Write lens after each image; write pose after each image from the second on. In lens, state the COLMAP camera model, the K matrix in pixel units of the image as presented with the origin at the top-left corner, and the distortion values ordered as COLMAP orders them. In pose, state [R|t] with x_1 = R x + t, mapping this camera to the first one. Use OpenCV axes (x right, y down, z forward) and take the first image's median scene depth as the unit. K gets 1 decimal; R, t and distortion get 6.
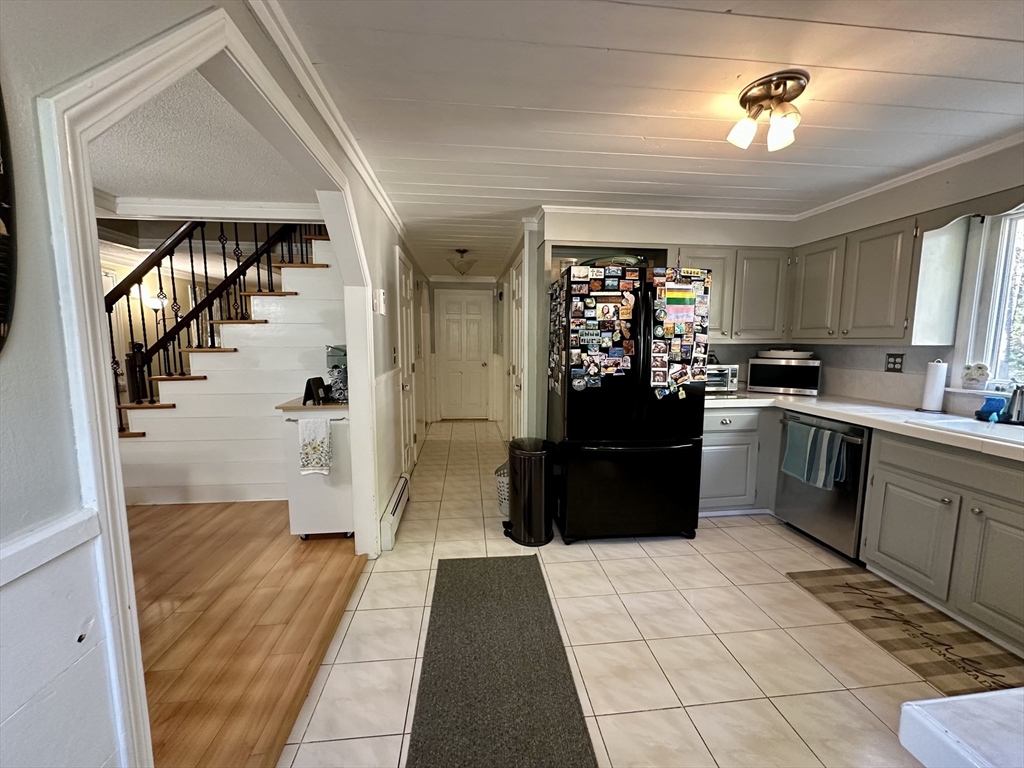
lens RADIAL K [[409.1, 0, 513.4], [0, 409.1, 383.8], [0, 0, 1]] dist [-0.002801, -0.000169]
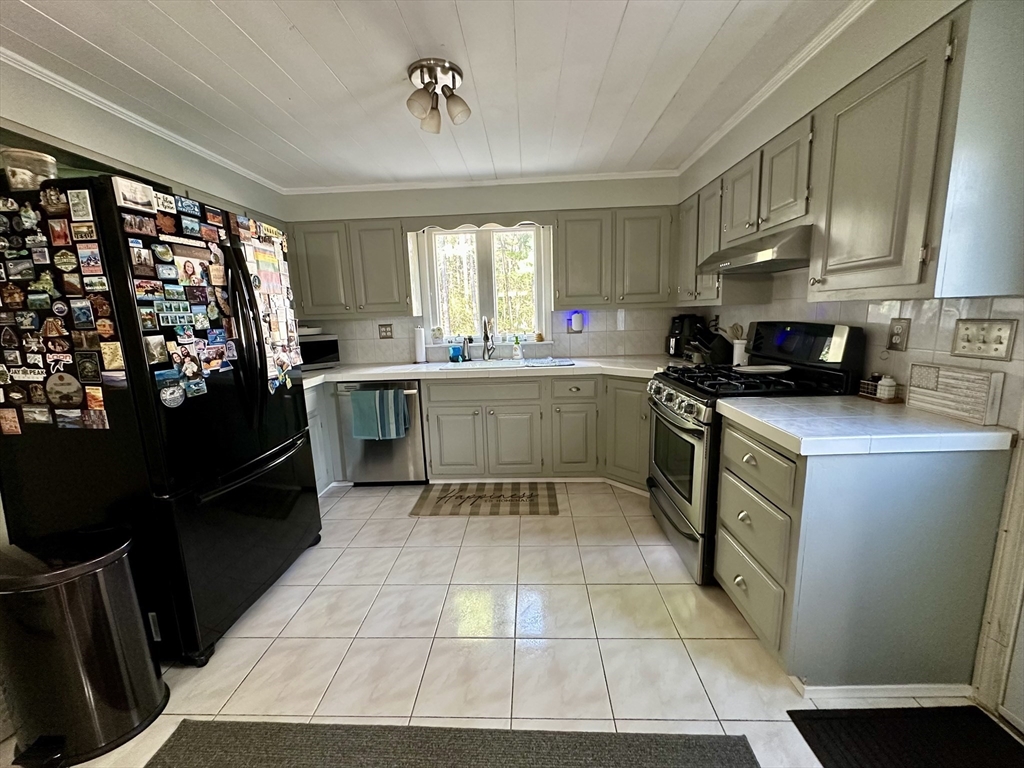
lens RADIAL K [[409.1, 0, 511.6], [0, 409.1, 383.3], [0, 0, 1]] dist [-0.002801, -0.000169]
pose [[0.150490, -0.176472, 0.972734, -0.327826], [0.144549, 0.977292, 0.154936, -0.037366], [-0.977987, 0.117292, 0.172581, 0.442038]]
